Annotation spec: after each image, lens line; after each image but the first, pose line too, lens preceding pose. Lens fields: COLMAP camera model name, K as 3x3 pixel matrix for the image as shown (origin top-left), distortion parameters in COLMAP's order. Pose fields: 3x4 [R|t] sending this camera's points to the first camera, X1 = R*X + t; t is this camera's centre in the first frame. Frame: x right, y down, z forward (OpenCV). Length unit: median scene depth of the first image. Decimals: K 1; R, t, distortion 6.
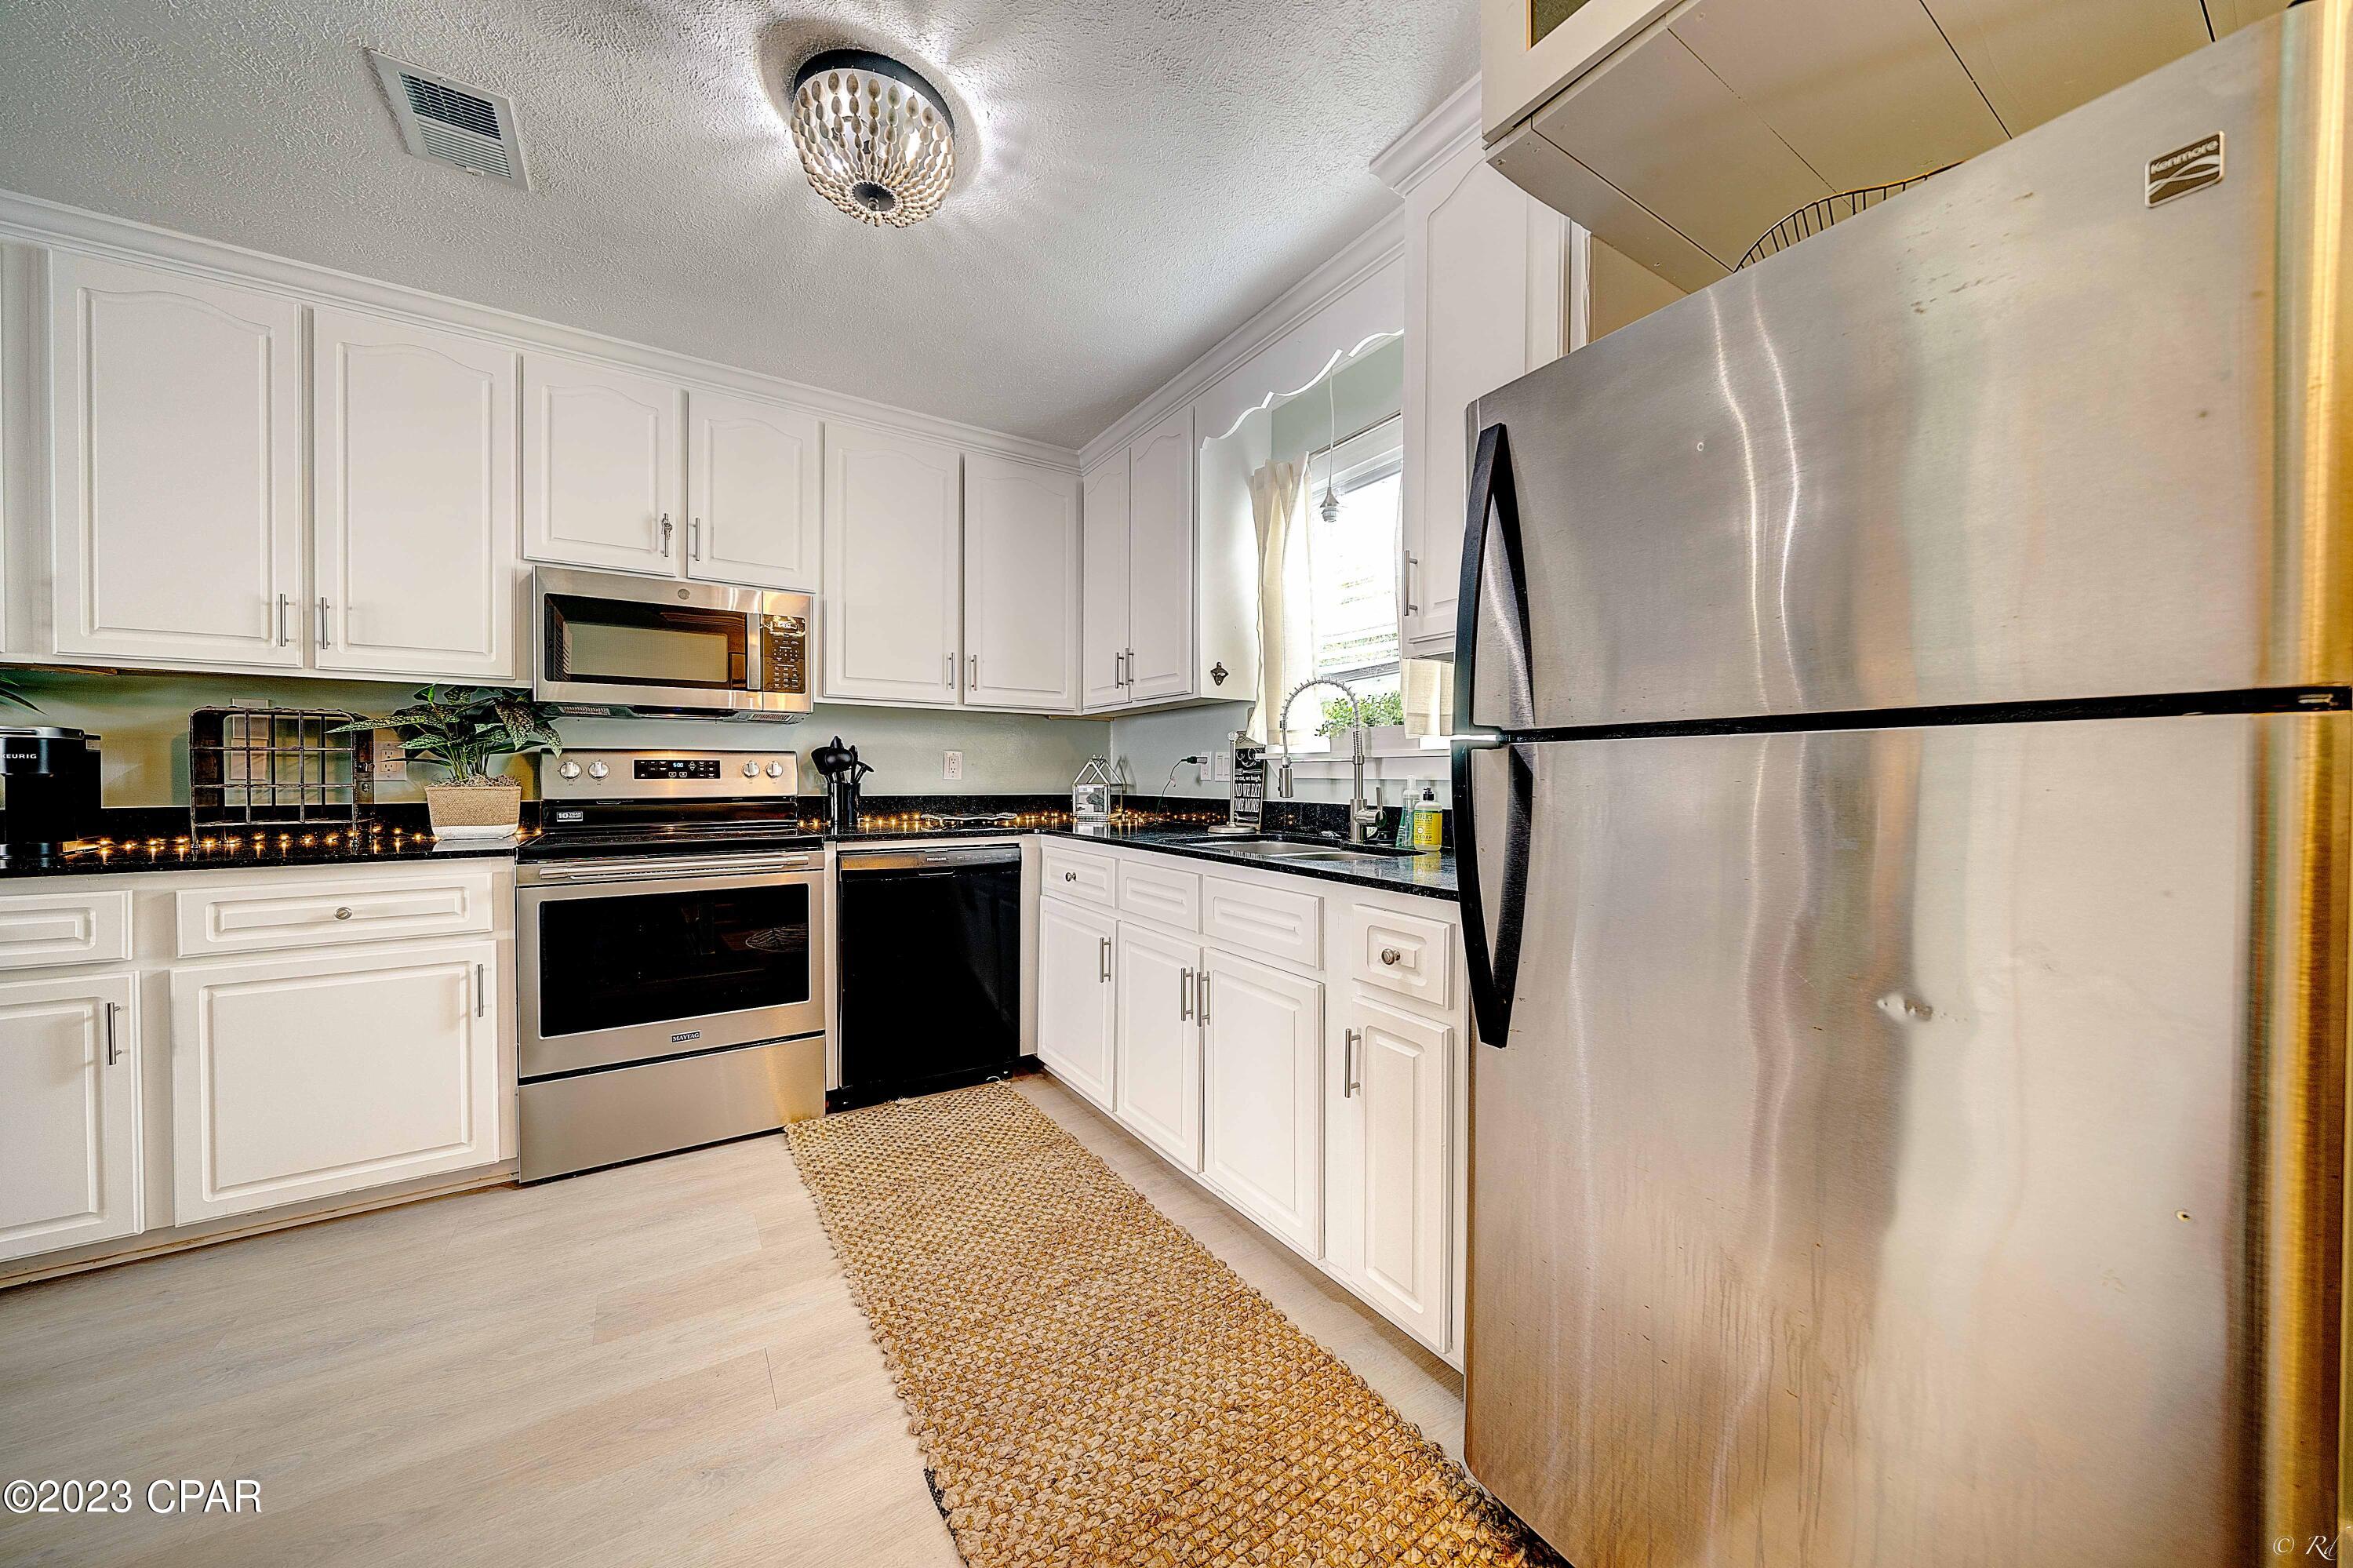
lens RADIAL K [[811.8, 0, 1196.4], [0, 811.8, 778.1], [0, 0, 1]] dist [-0.002511, -0.000492]
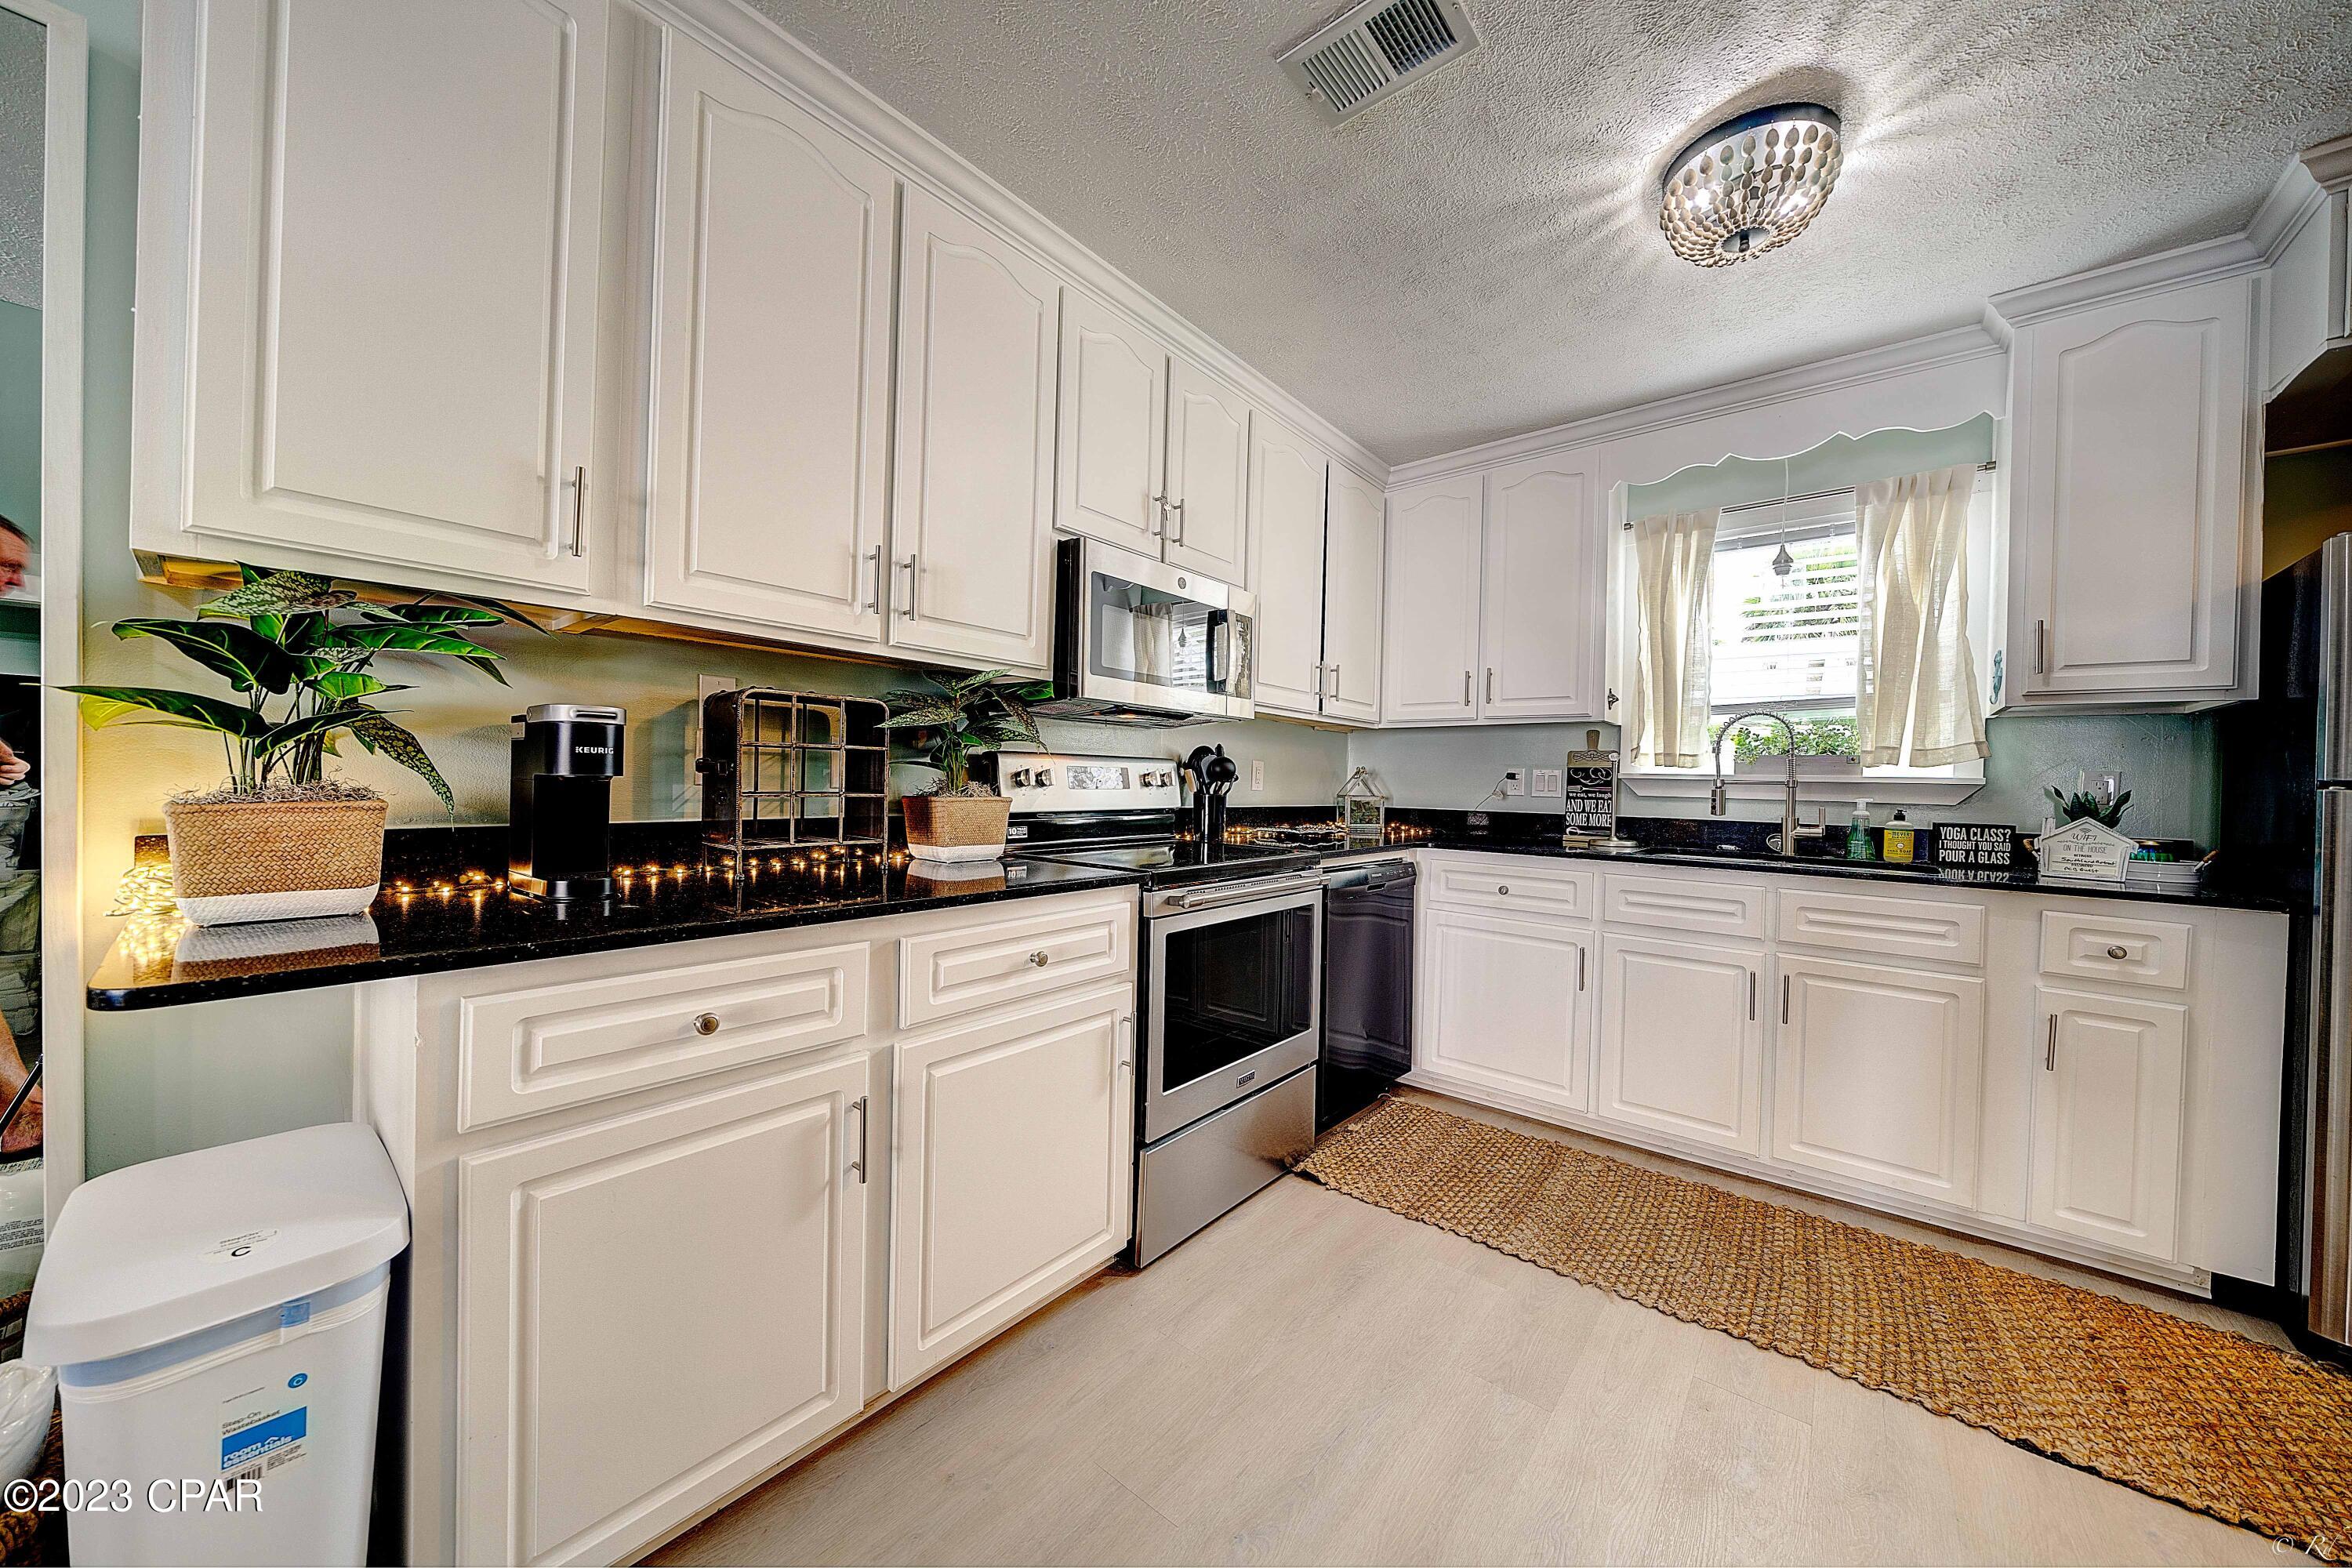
lens RADIAL K [[811.5, 0, 1197.8], [0, 811.5, 777.7], [0, 0, 1]] dist [-0.002511, -0.000492]
pose [[0.954306, 0.020024, 0.298161, -1.003133], [-0.019024, 0.999799, -0.006257, -0.008334], [-0.298226, 0.000299, 0.954495, 0.164314]]
